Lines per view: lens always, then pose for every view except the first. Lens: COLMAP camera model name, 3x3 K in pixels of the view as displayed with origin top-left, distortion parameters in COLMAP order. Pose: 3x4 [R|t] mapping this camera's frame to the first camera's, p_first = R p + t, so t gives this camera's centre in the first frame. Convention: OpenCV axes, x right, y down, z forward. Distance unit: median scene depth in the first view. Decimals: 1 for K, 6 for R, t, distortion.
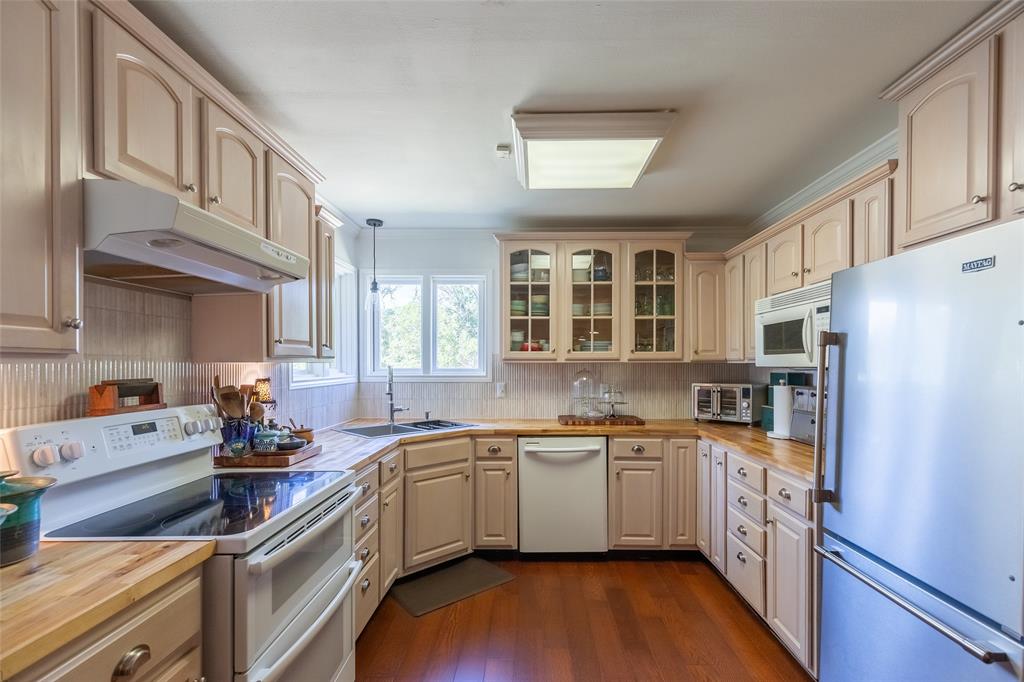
lens RADIAL K [[463.2, 0, 524.7], [0, 463.2, 365.8], [0, 0, 1]] dist [-0.004441, -0.000368]
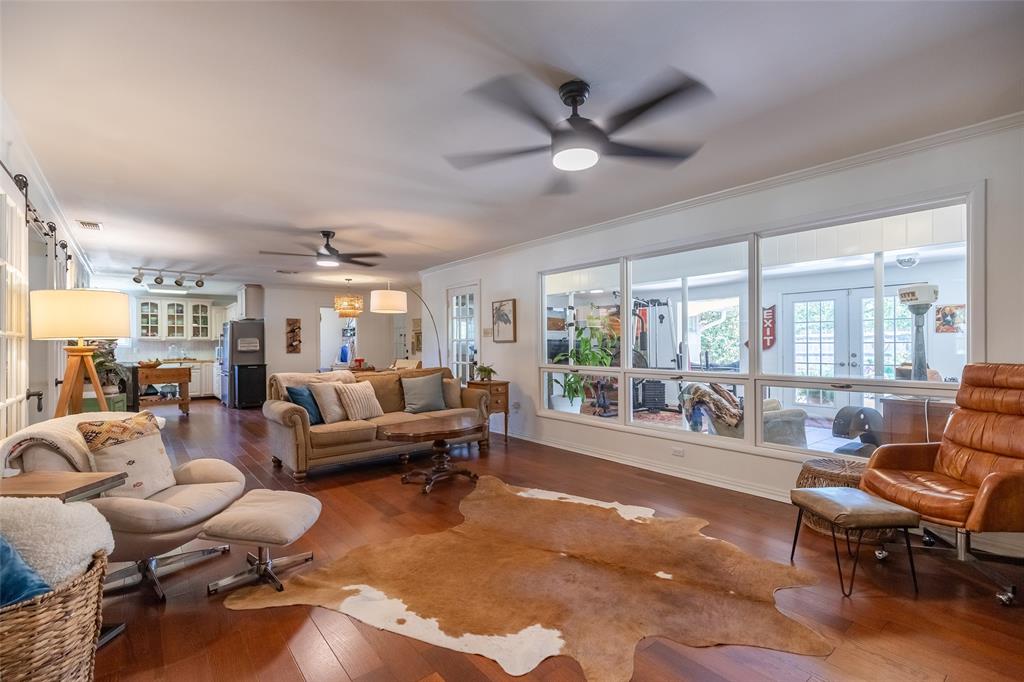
lens RADIAL K [[463.2, 0, 510.4], [0, 463.2, 342.3], [0, 0, 1]] dist [-0.004441, -0.000368]
pose [[0.760576, -0.000759, 0.649249, -0.149903], [0.006361, 0.999960, -0.006283, 0.038041], [-0.649218, 0.008908, 0.760550, -2.688513]]
